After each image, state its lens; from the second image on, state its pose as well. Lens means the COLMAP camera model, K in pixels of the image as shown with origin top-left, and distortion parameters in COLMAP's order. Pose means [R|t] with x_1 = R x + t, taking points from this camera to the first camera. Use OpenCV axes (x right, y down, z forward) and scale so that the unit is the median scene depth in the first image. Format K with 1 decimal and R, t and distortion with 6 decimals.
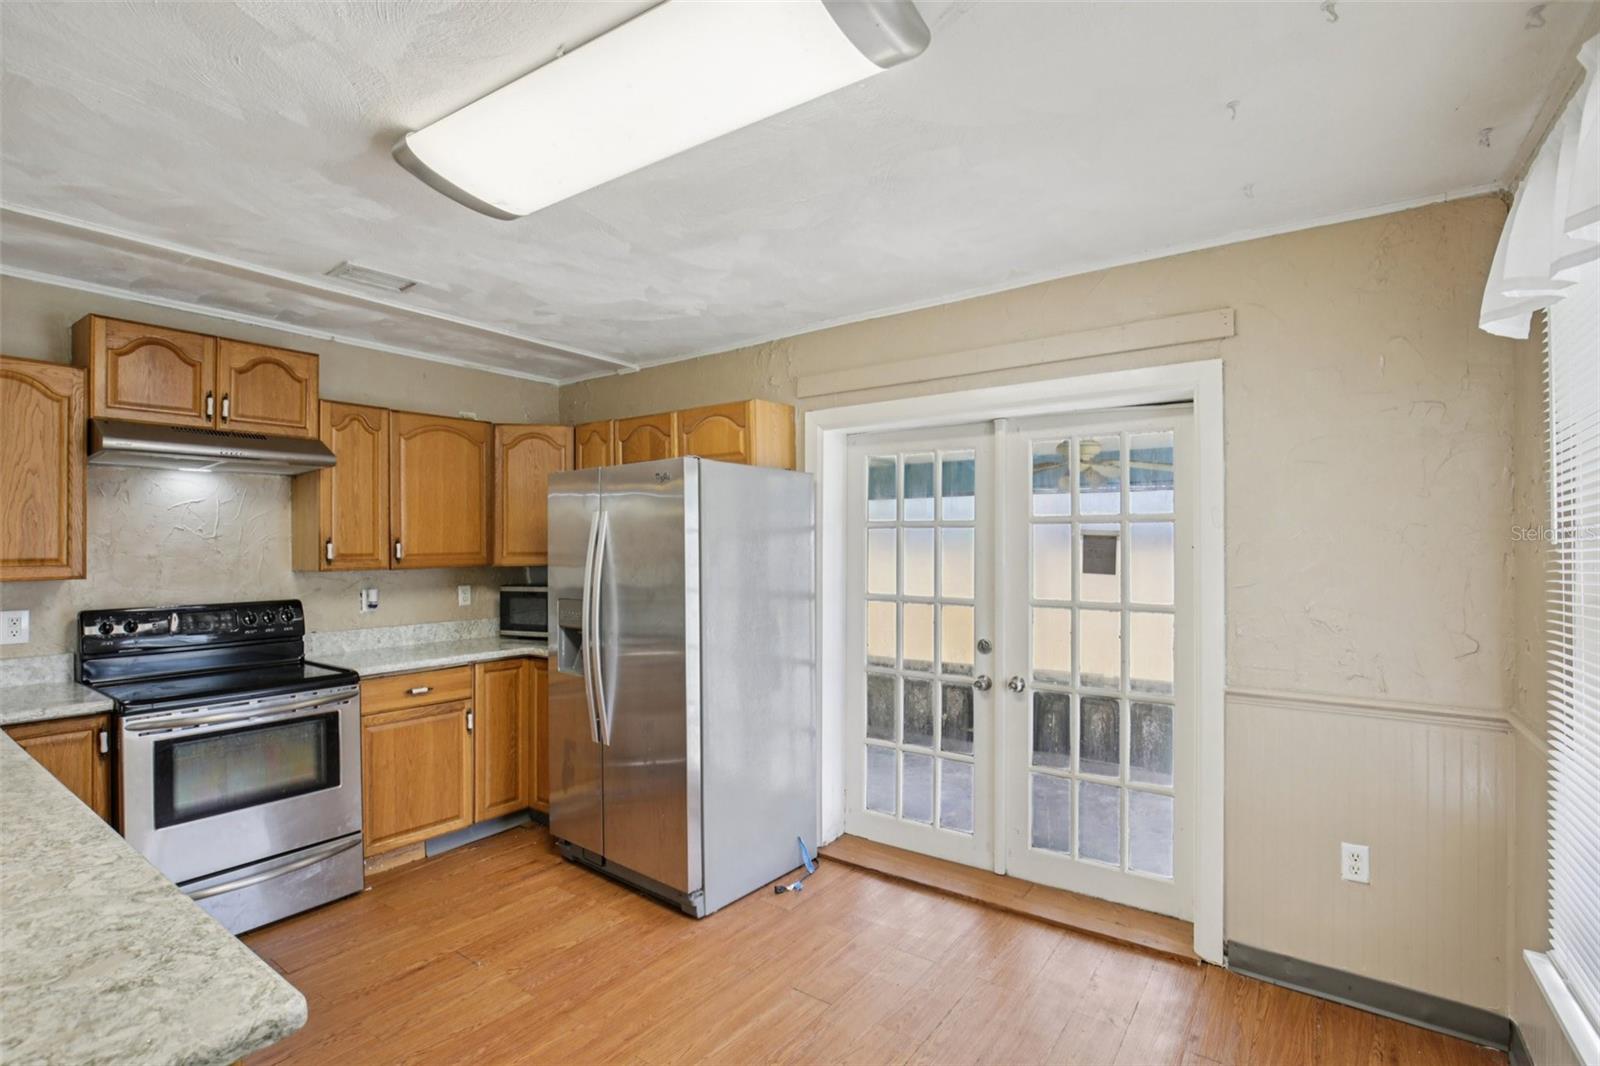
lens RADIAL K [[733.0, 0, 803.6], [0, 733.0, 547.1], [0, 0, 1]] dist [-0.040667, 0.006741]
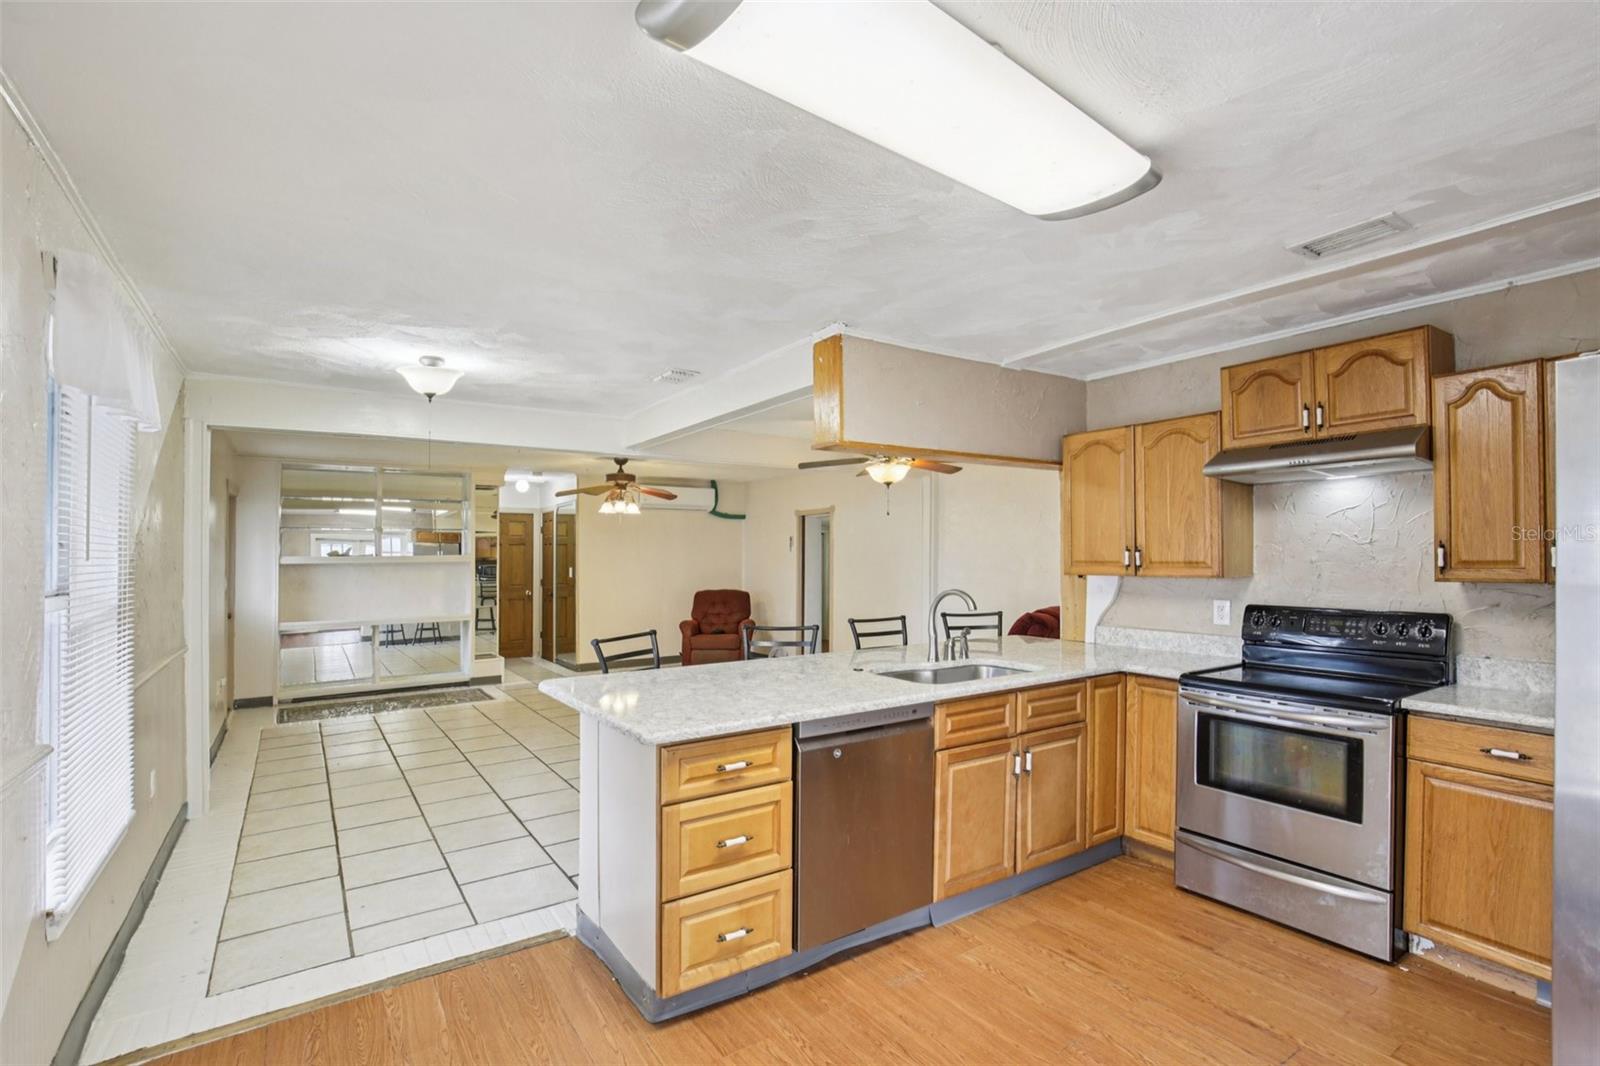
lens RADIAL K [[739.5, 0, 784.4], [0, 739.5, 552.4], [0, 0, 1]] dist [-0.010222, 0.000368]
pose [[-0.367947, 0.000923, -0.929846, 0.392639], [0.005071, 0.999987, -0.001014, -0.002883], [0.929833, -0.005089, -0.367947, 0.593445]]
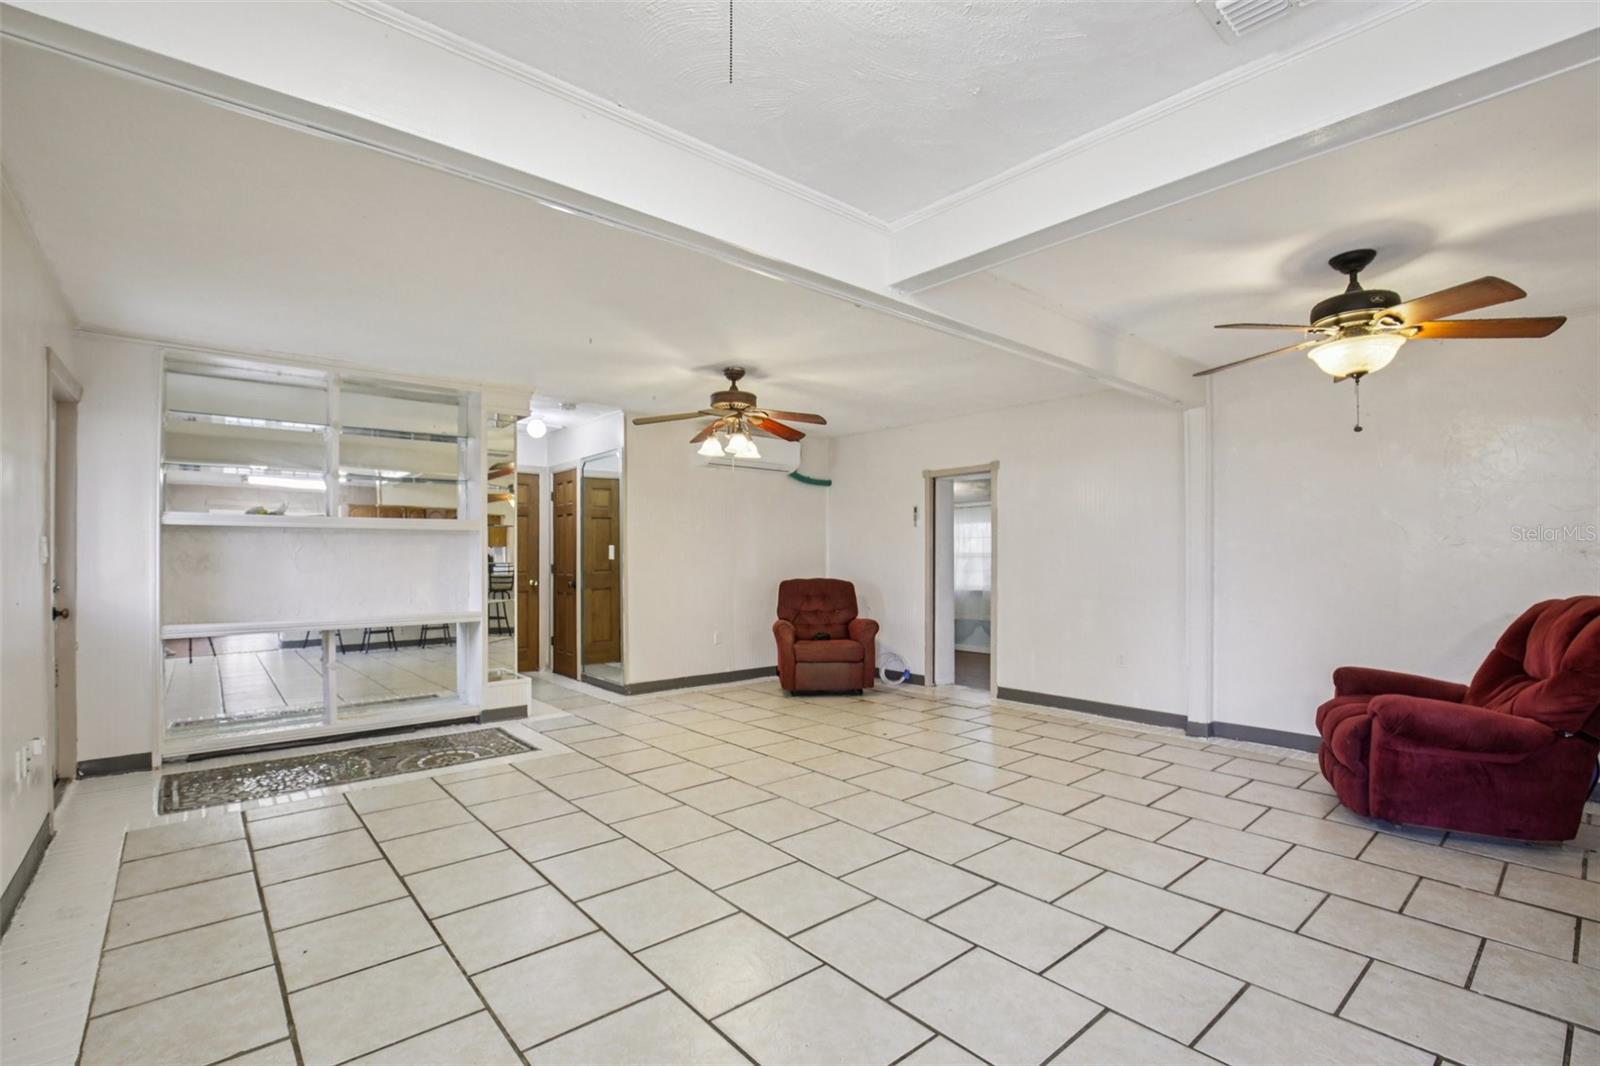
lens RADIAL K [[727.5, 0, 800.1], [0, 727.5, 569.9], [0, 0, 1]] dist [-0.042287, 0.007810]
pose [[-0.248074, 0.019812, -0.968538, -0.205784], [-0.004587, 0.999756, 0.021626, 0.071852], [0.968730, 0.009808, -0.247922, -0.270995]]
